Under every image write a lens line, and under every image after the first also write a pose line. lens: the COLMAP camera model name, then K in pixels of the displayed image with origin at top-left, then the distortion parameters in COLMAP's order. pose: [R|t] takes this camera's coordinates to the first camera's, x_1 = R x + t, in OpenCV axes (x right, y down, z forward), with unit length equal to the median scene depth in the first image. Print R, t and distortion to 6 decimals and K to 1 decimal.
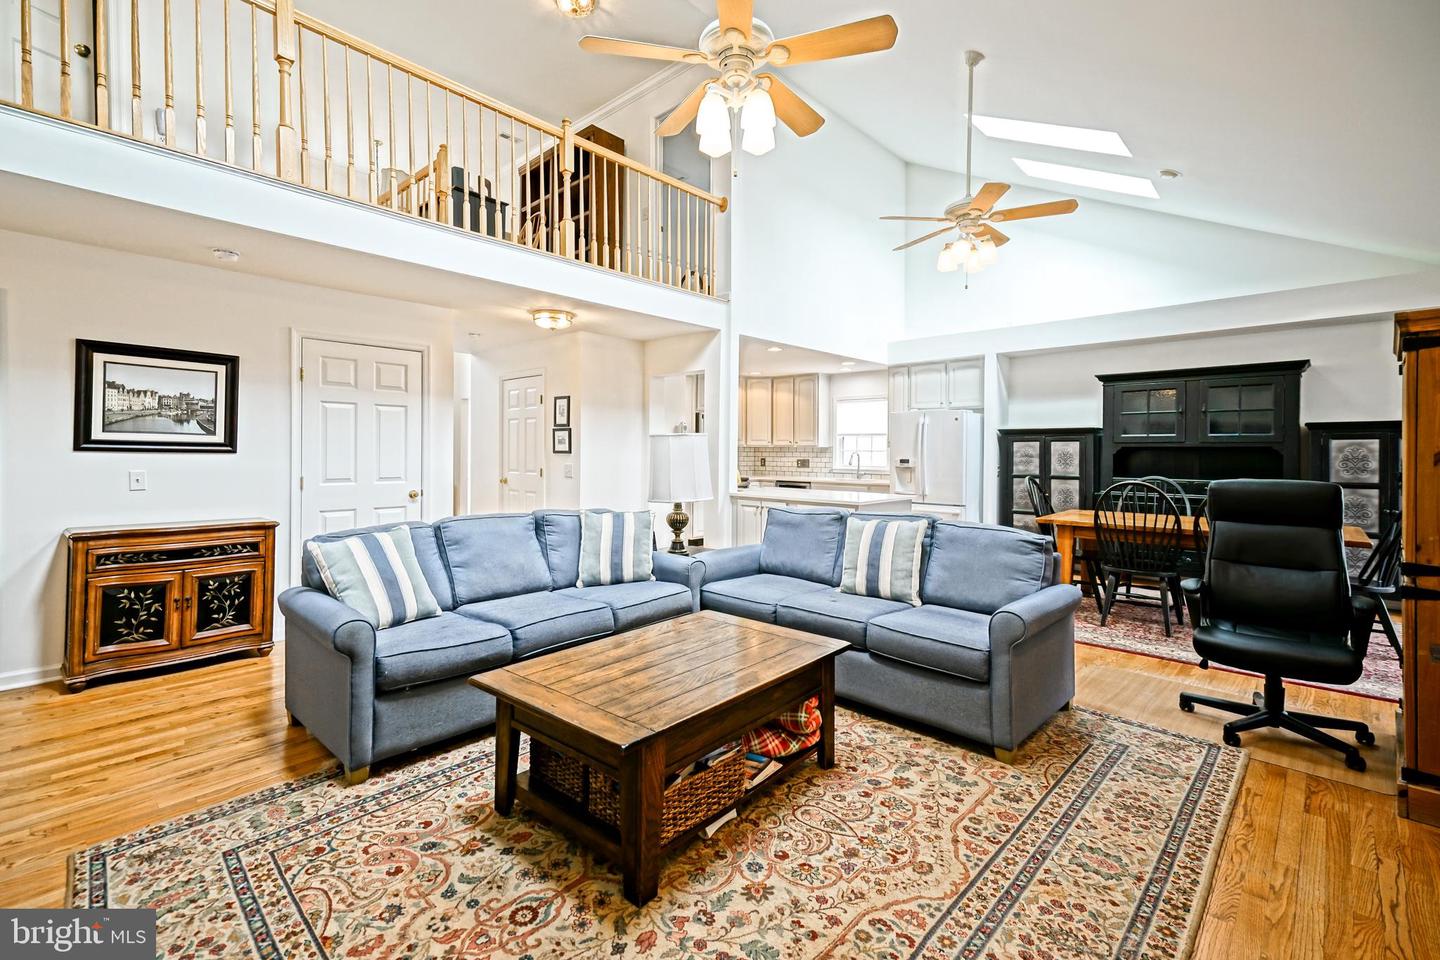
lens RADIAL K [[647.9, 0, 720.5], [0, 647.9, 450.1], [0, 0, 1]] dist [0.035200, -0.000731]
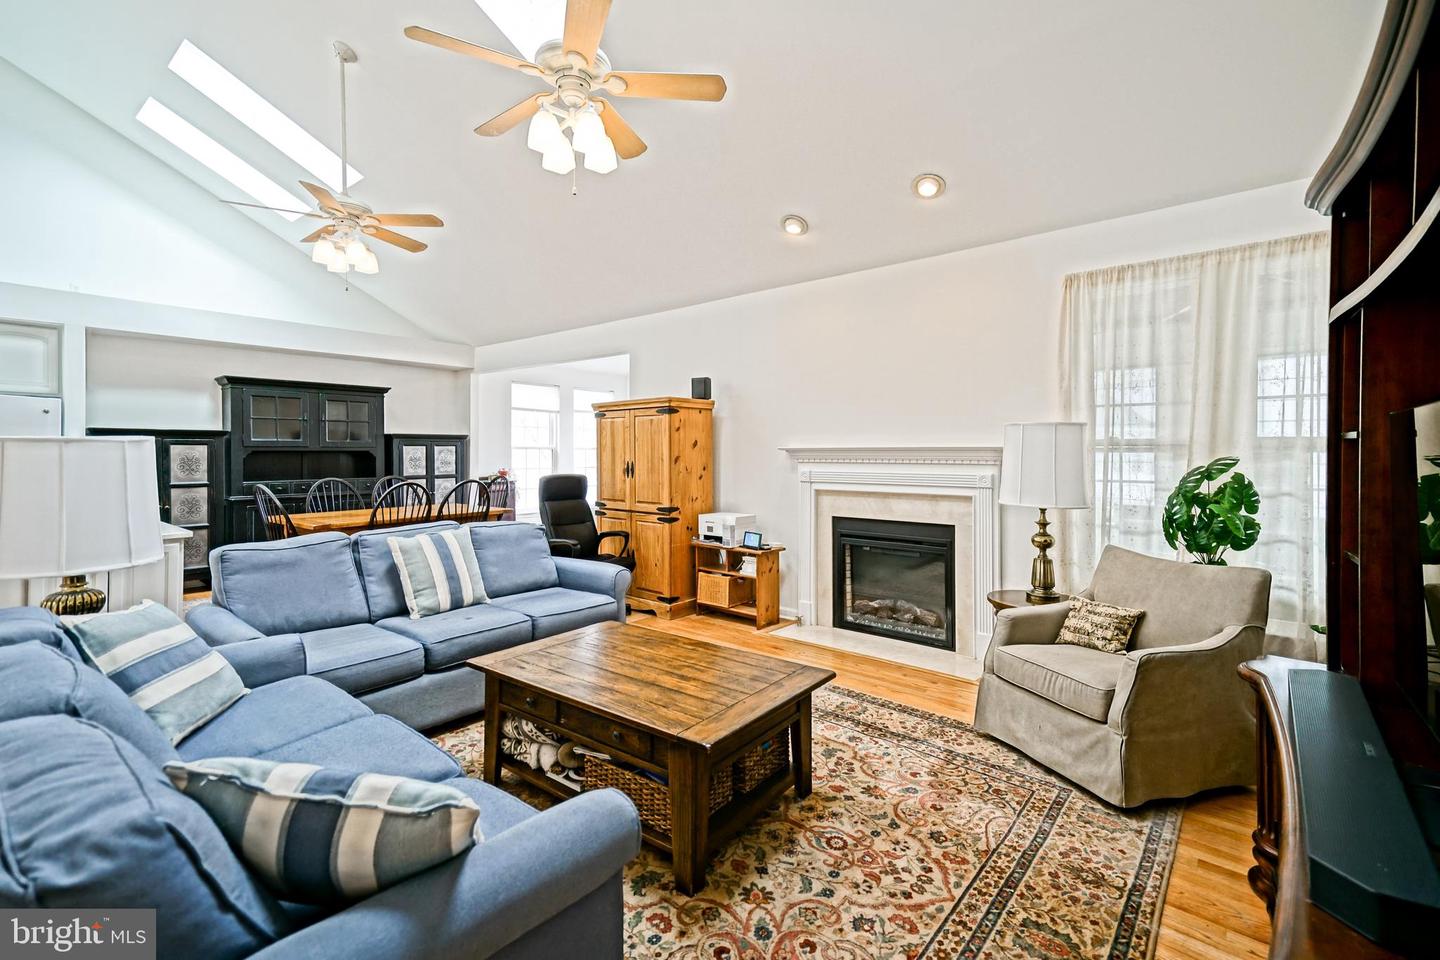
lens RADIAL K [[647.9, 0, 703.5], [0, 647.9, 449.1], [0, 0, 1]] dist [0.035200, -0.000731]
pose [[-0.046478, -0.006142, 0.998900, -1.234675], [0.000348, 0.999981, 0.006164, -0.038820], [-0.998919, 0.000634, -0.046475, 1.062218]]
